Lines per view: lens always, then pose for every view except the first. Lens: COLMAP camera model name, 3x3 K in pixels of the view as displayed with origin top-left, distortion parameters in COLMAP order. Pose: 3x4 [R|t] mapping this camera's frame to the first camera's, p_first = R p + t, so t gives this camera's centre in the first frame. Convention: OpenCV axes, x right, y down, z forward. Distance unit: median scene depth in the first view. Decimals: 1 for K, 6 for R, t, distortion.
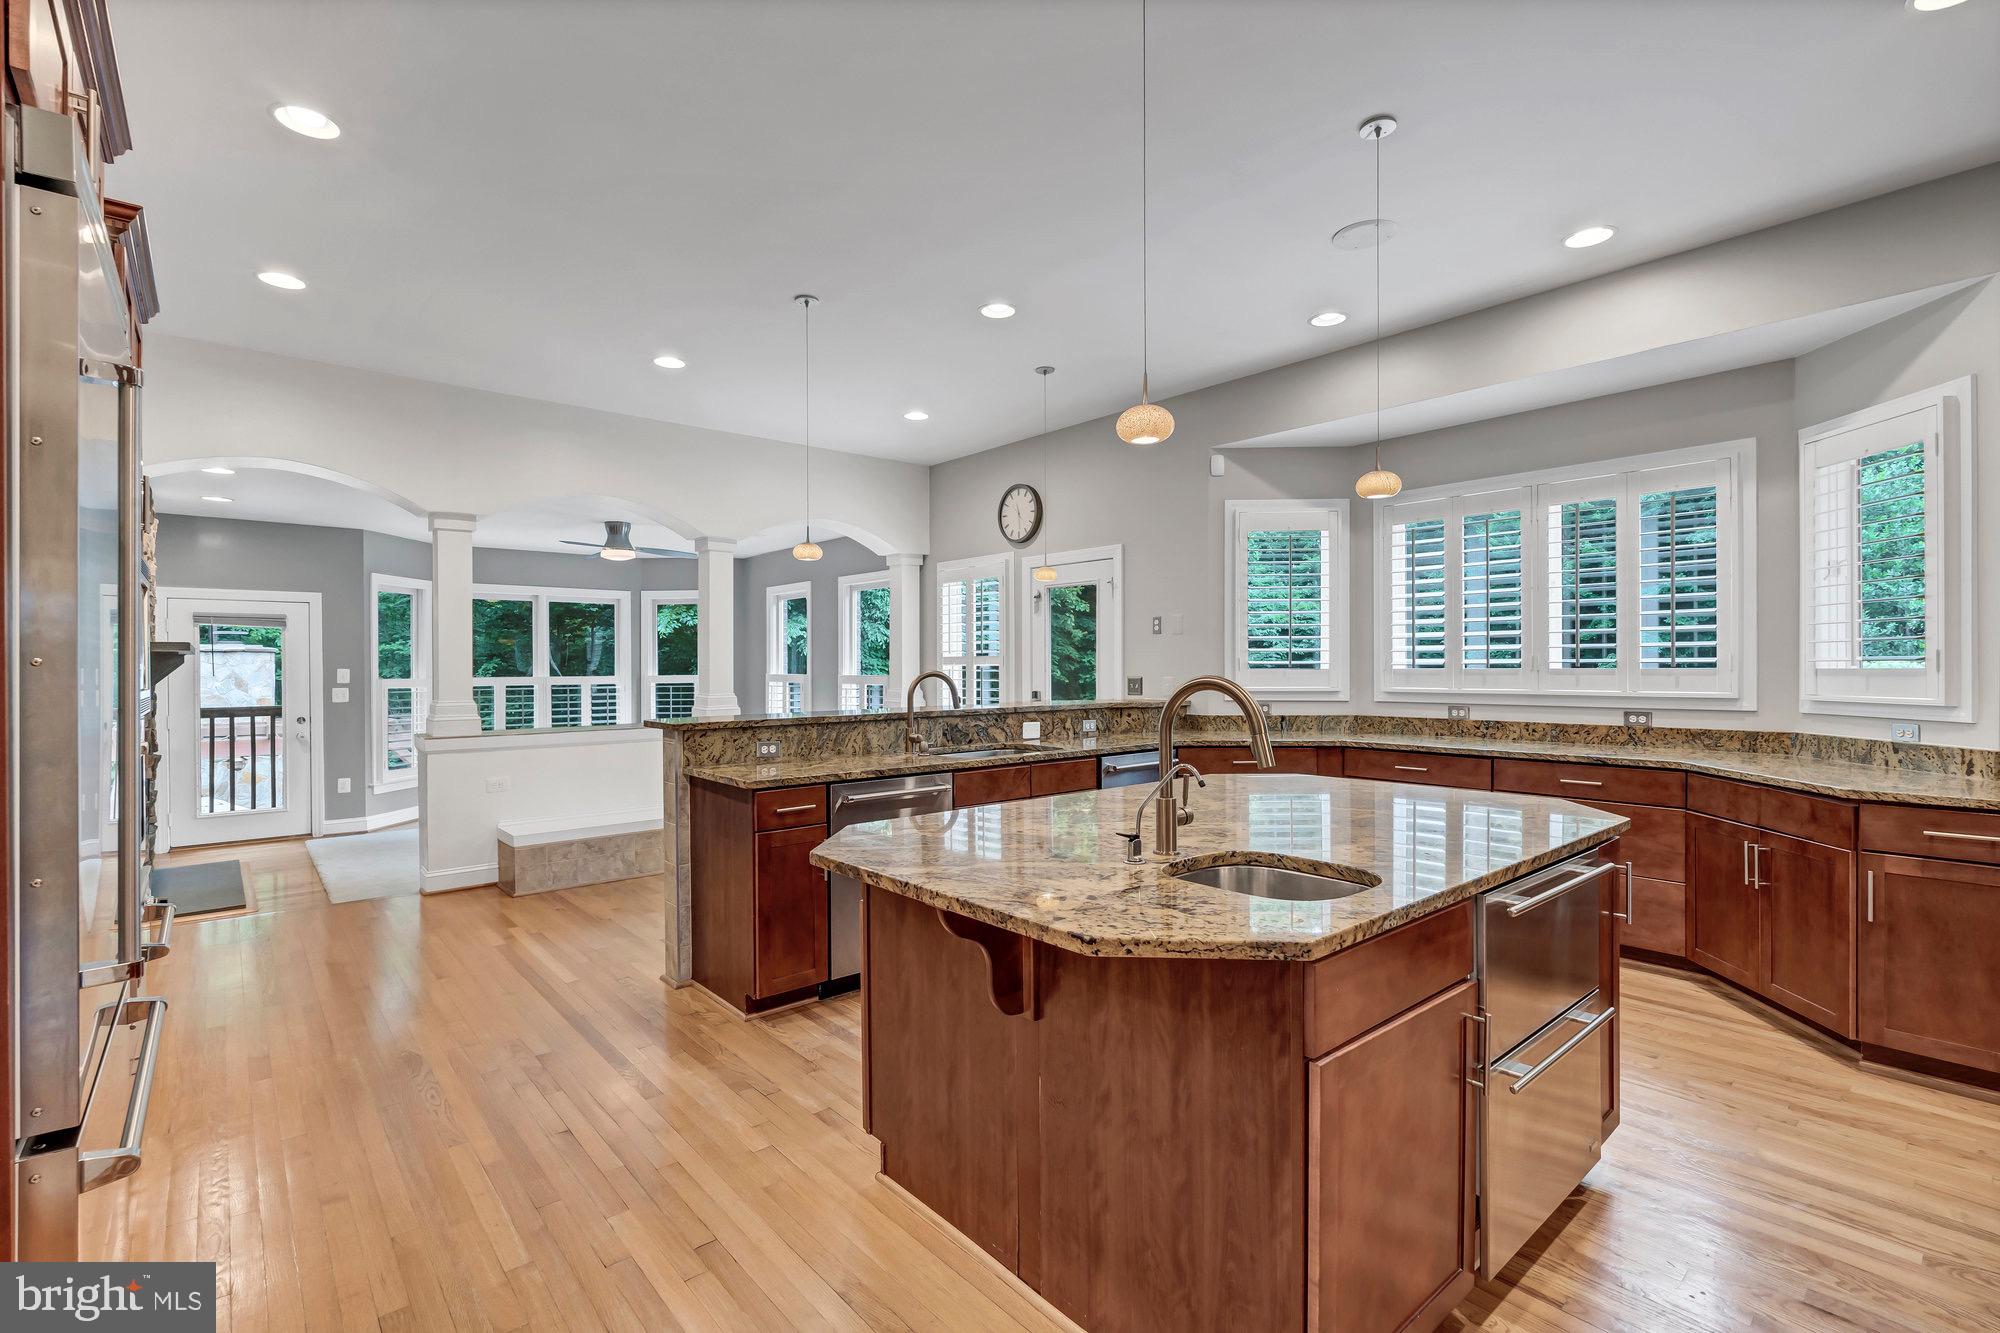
lens RADIAL K [[902.1, 0, 1004.0], [0, 902.1, 663.1], [0, 0, 1]] dist [-0.004125, -0.000038]
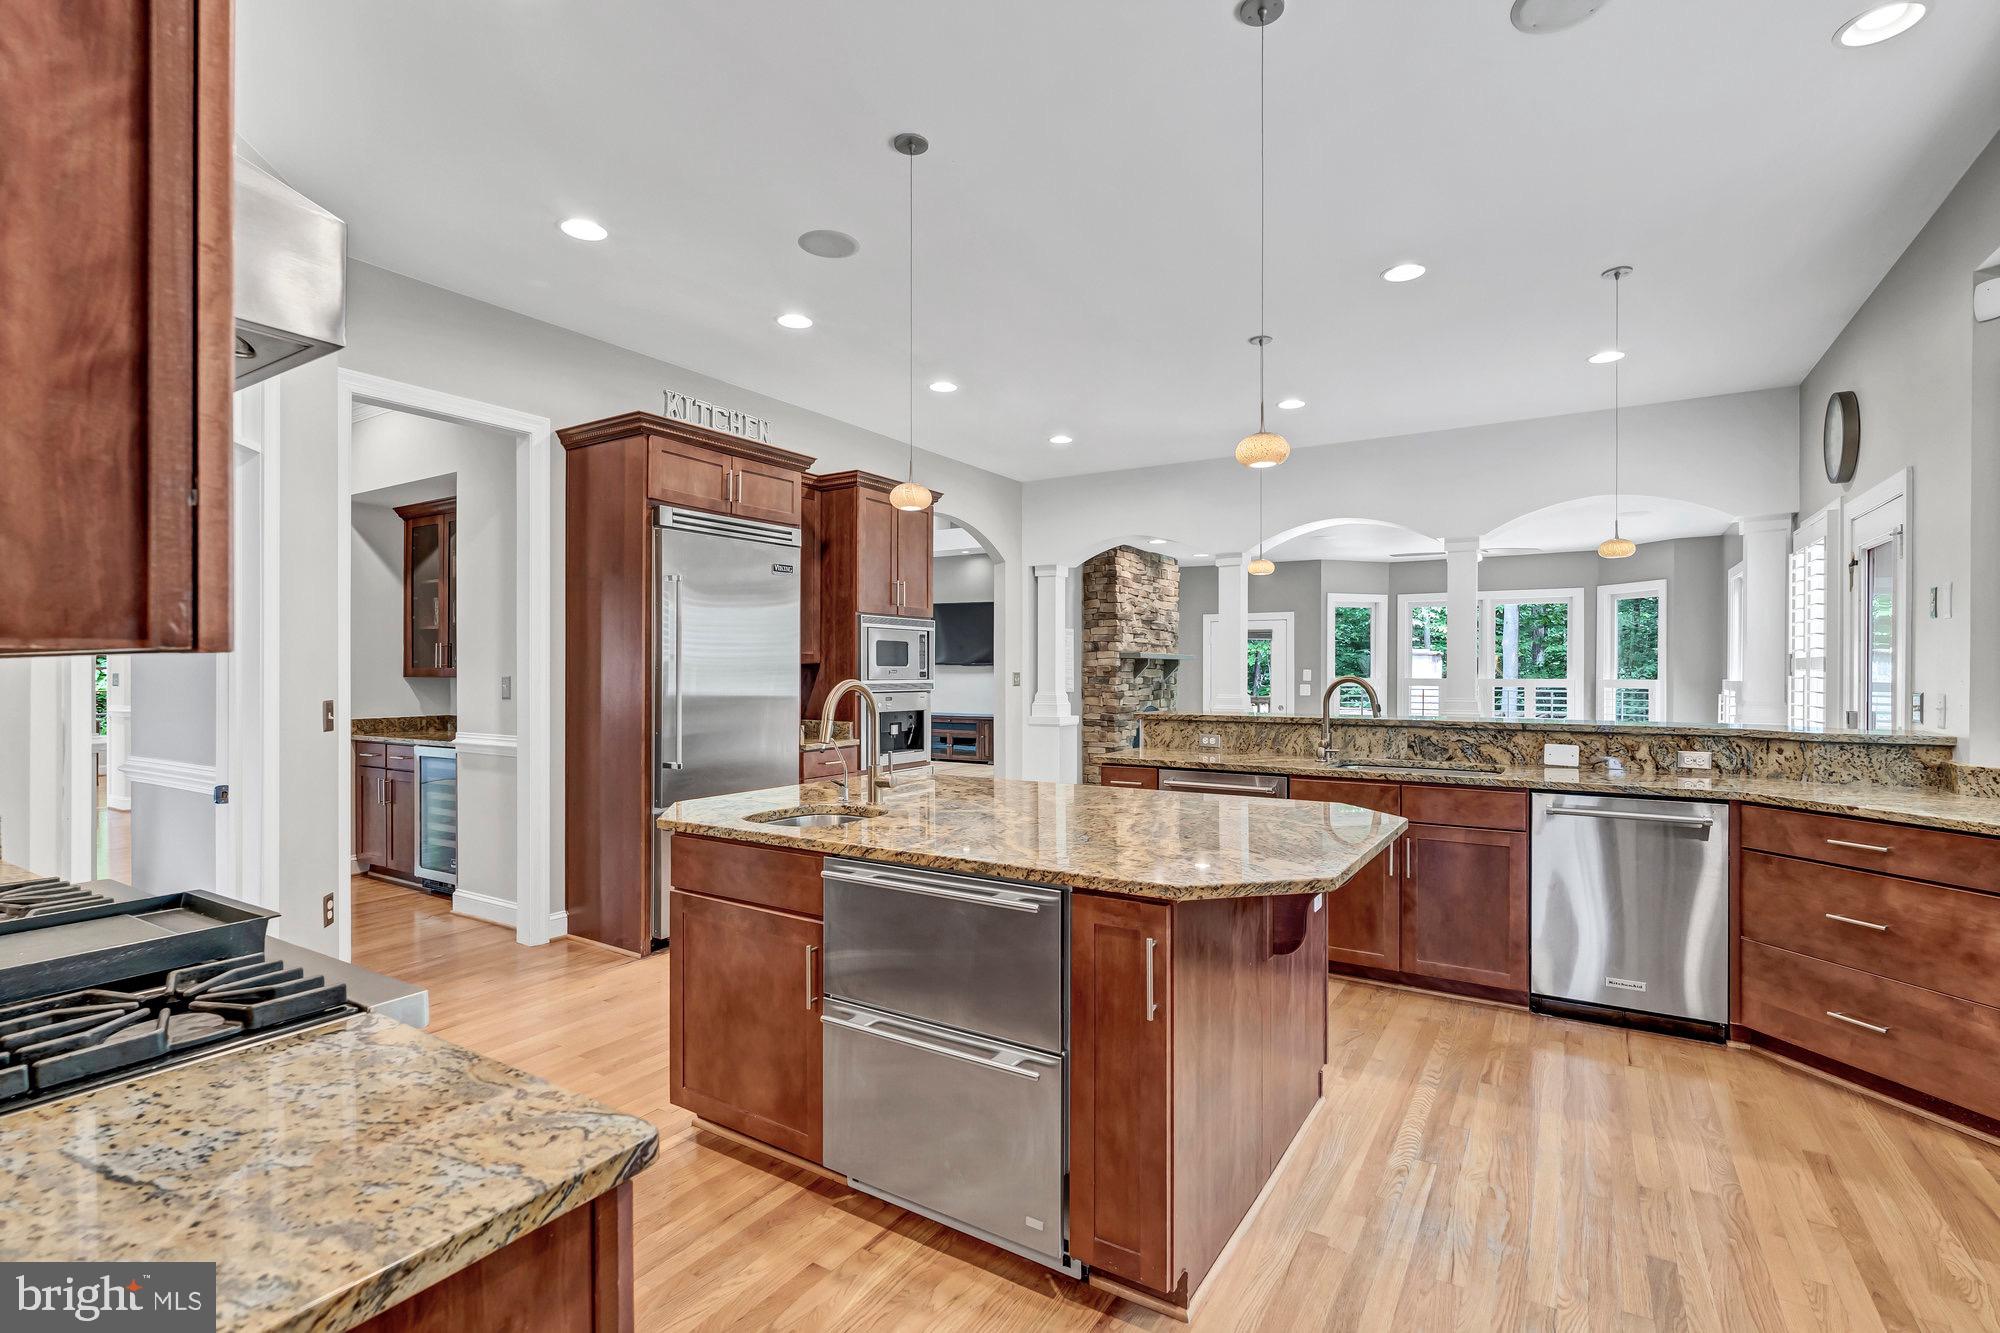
lens RADIAL K [[927.1, 0, 1000.0], [0, 927.1, 666.5], [0, 0, 1]] dist [-0.000517, -0.000030]
pose [[0.293799, 0.003287, -0.955862, 0.666166], [0.000211, 0.999994, 0.003504, -0.004767], [0.955867, -0.001231, 0.293797, 0.309494]]
